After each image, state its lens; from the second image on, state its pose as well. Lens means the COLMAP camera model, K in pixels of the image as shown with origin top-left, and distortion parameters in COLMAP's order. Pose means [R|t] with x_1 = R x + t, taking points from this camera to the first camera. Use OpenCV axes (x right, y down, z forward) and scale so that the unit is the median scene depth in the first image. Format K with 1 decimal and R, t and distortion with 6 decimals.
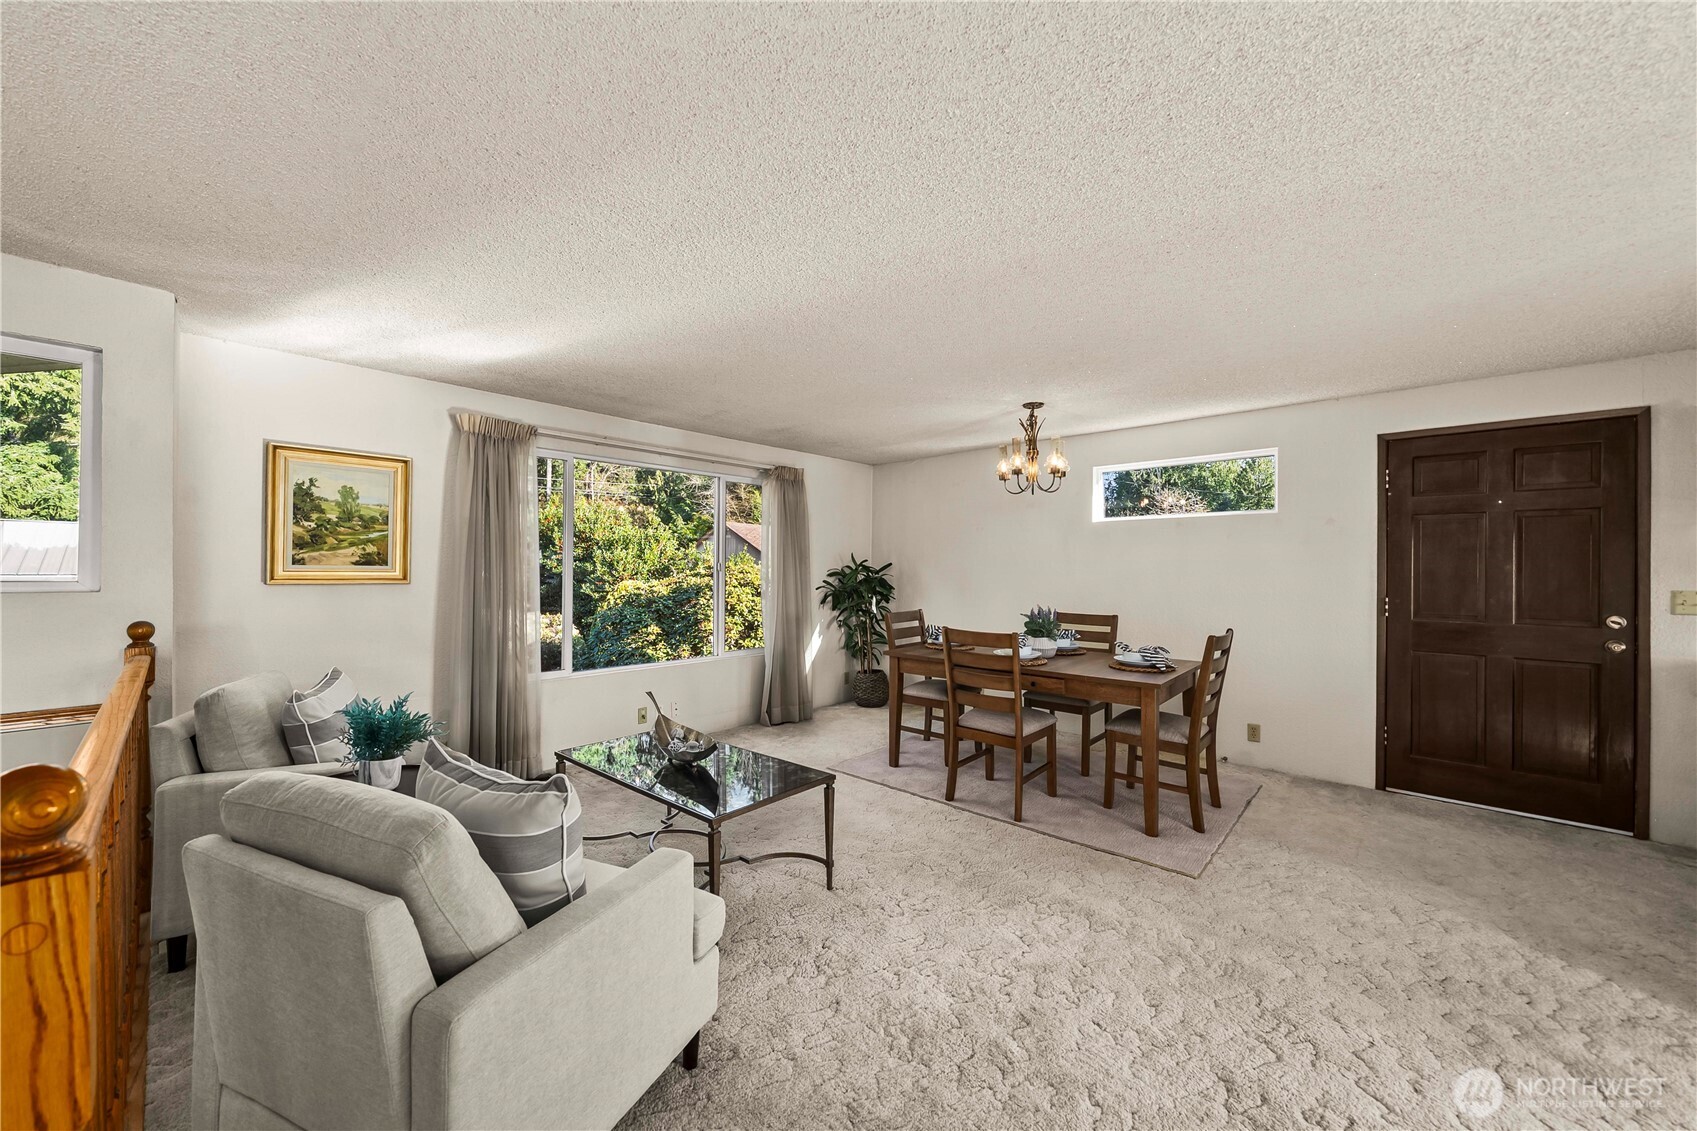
lens RADIAL K [[639.2, 0, 840.4], [0, 639.2, 567.3], [0, 0, 1]] dist [-0.006930, -0.000144]
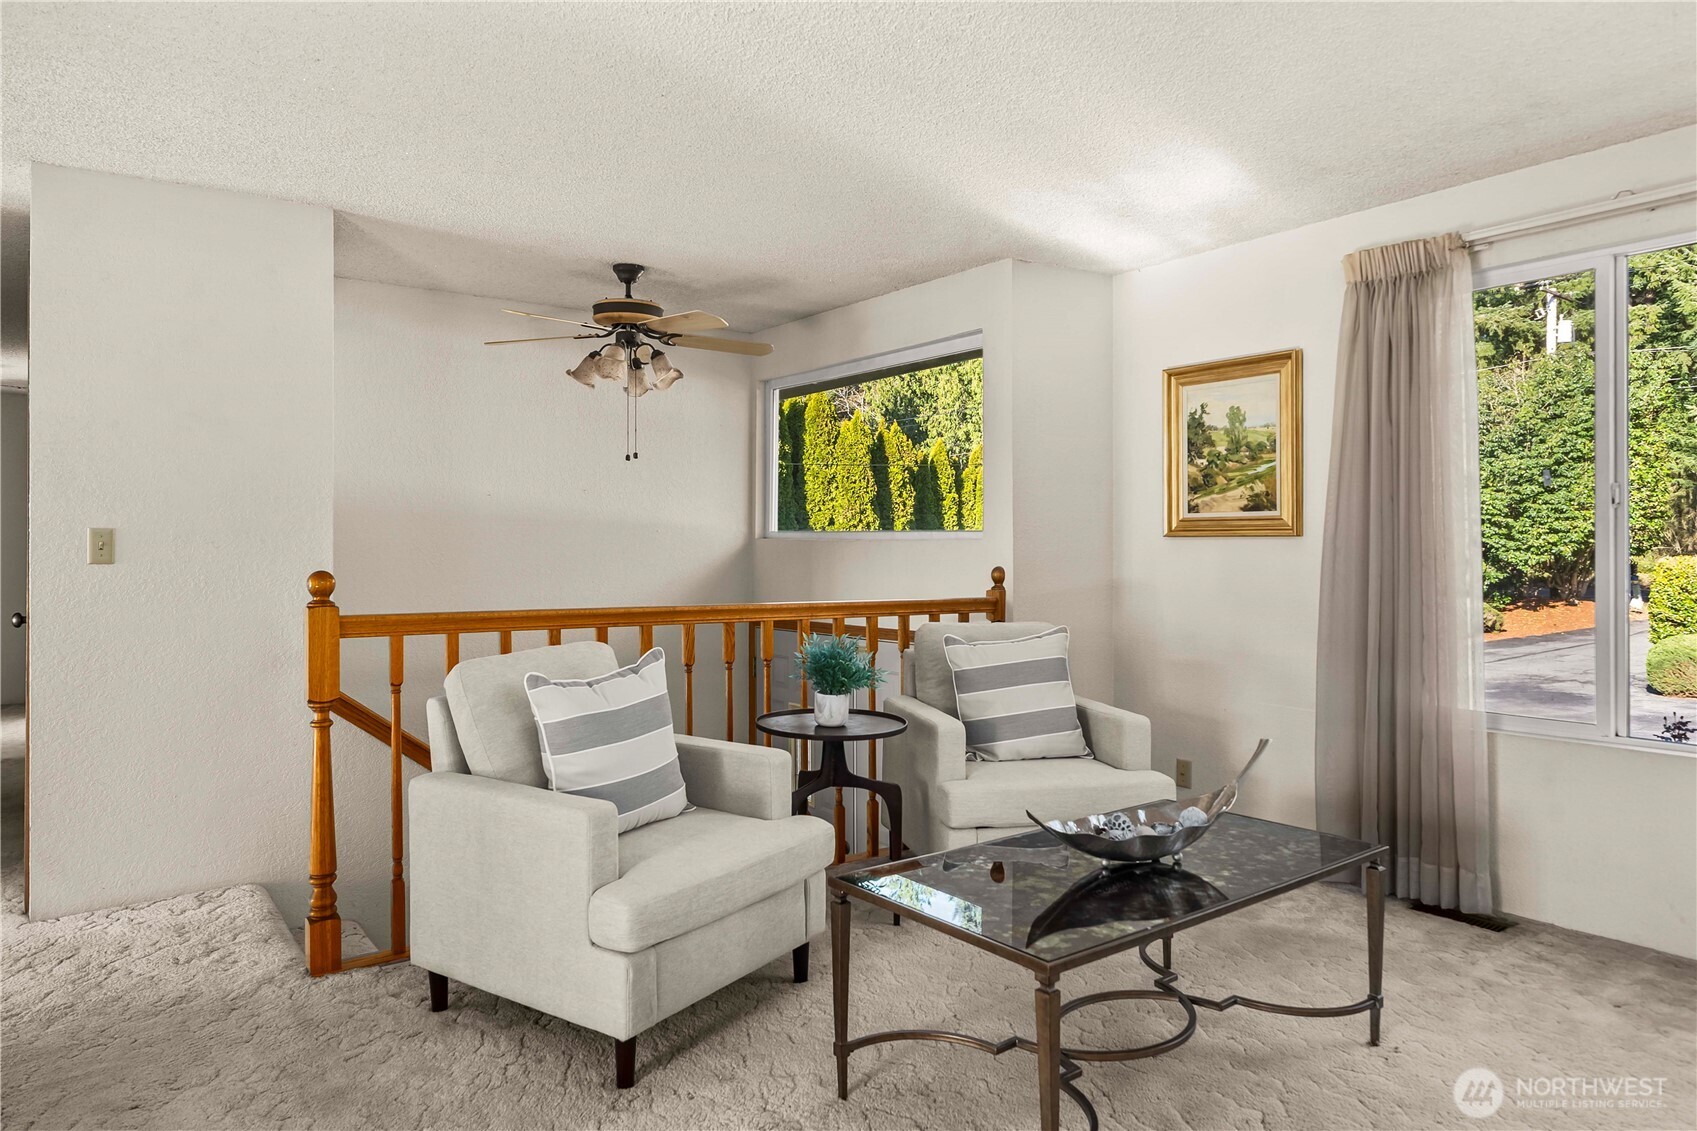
lens RADIAL K [[1048.4, 0, 850.5], [0, 1048.4, 545.4], [0, 0, 1]] dist [0.017836, -0.001658]
pose [[-0.188236, -0.007417, -0.982096, 0.487130], [0.002272, 0.999966, -0.007987, 0.041929], [0.982121, -0.003734, -0.188212, 0.725701]]
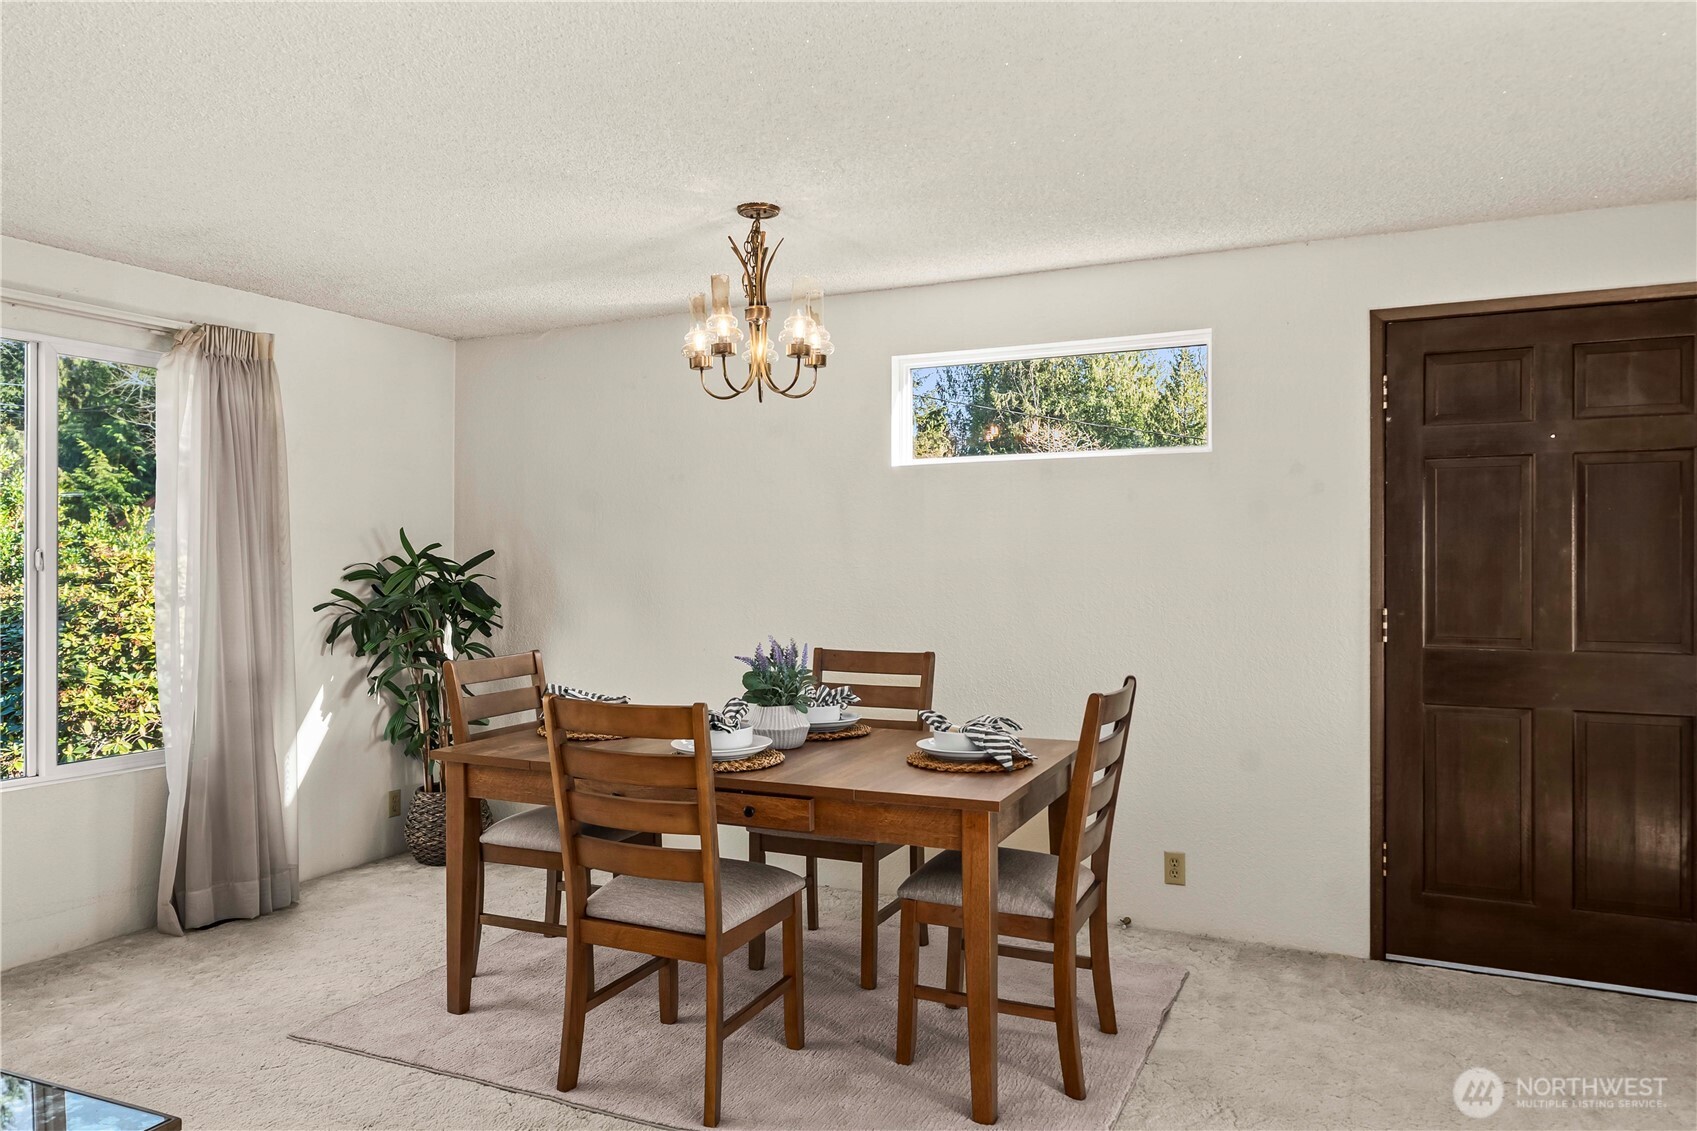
lens RADIAL K [[1184.9, 0, 848.5], [0, 1184.9, 565.5], [0, 0, 1]] dist [0.000803, 0.001169]
pose [[0.954197, -0.007185, 0.299092, 0.112618], [0.005970, 0.999970, 0.004976, 0.002843], [-0.299118, -0.002962, 0.954211, 0.163944]]
